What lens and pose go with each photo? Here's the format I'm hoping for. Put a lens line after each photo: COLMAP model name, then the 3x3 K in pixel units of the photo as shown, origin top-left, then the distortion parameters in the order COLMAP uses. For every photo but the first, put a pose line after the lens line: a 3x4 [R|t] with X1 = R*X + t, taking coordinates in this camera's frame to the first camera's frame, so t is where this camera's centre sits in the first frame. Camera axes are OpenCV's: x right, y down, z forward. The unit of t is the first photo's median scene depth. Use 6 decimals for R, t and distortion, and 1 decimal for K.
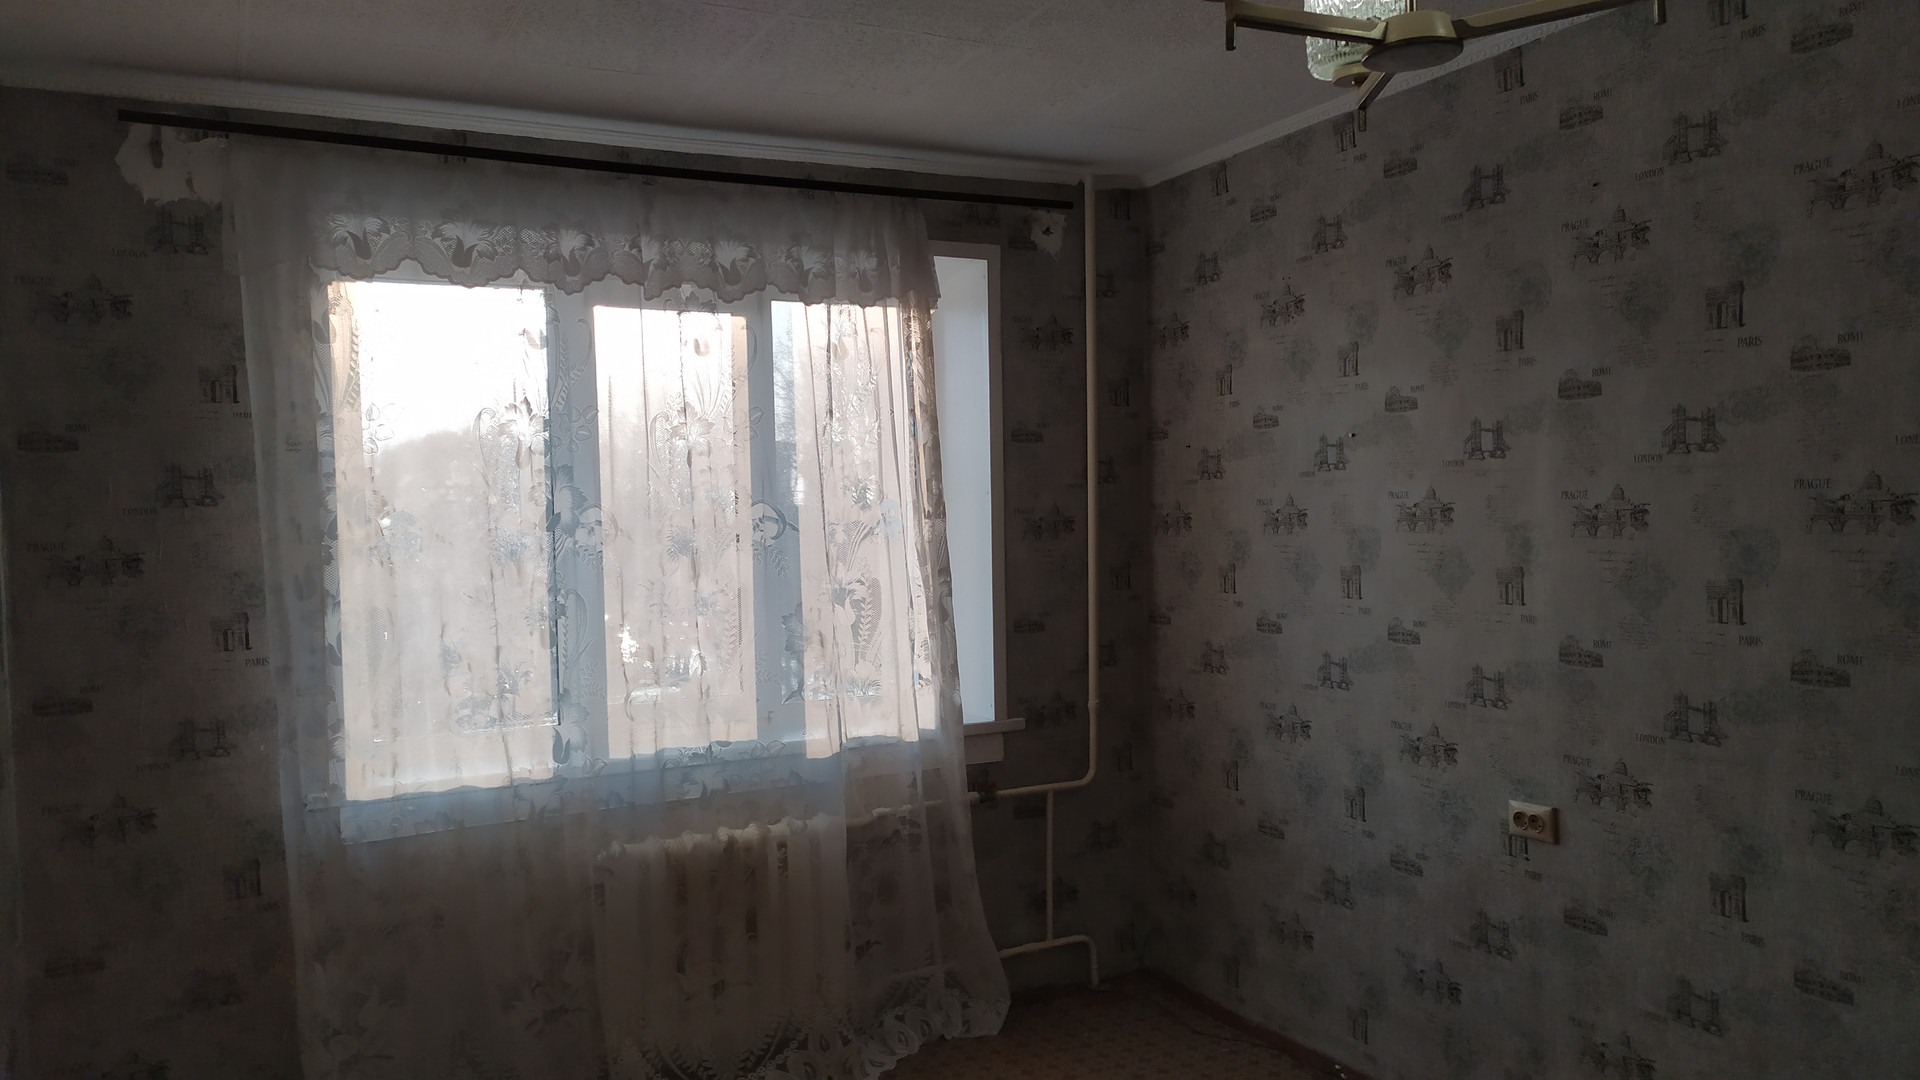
lens RADIAL K [[1444.8, 0, 958.4], [0, 1444.8, 551.6], [0, 0, 1]] dist [0.044546, -0.048161]
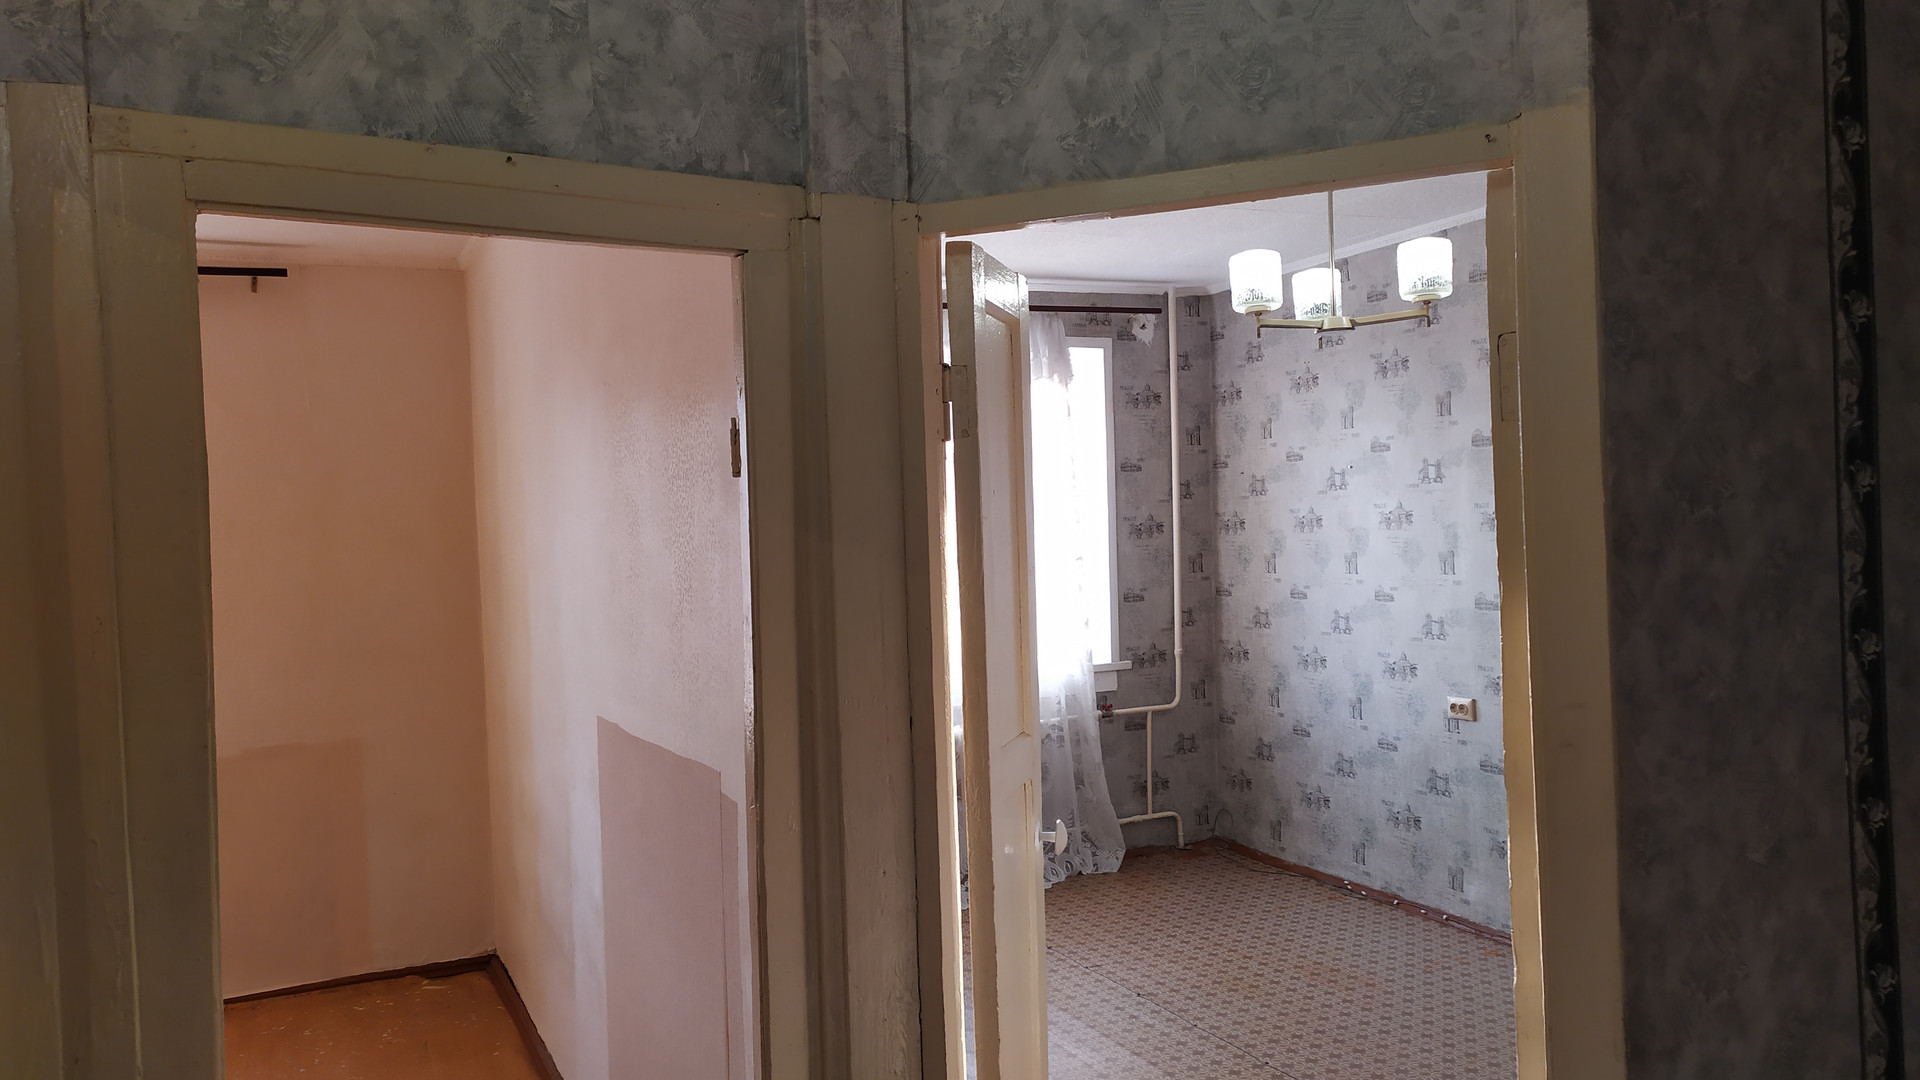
lens RADIAL K [[1444.8, 0, 958.4], [0, 1444.8, 551.6], [0, 0, 1]] dist [0.044546, -0.048161]
pose [[0.999311, -0.010784, -0.035525, -0.080161], [0.010613, 0.999931, -0.005002, 0.011091], [0.035577, 0.004622, 0.999356, -0.492826]]
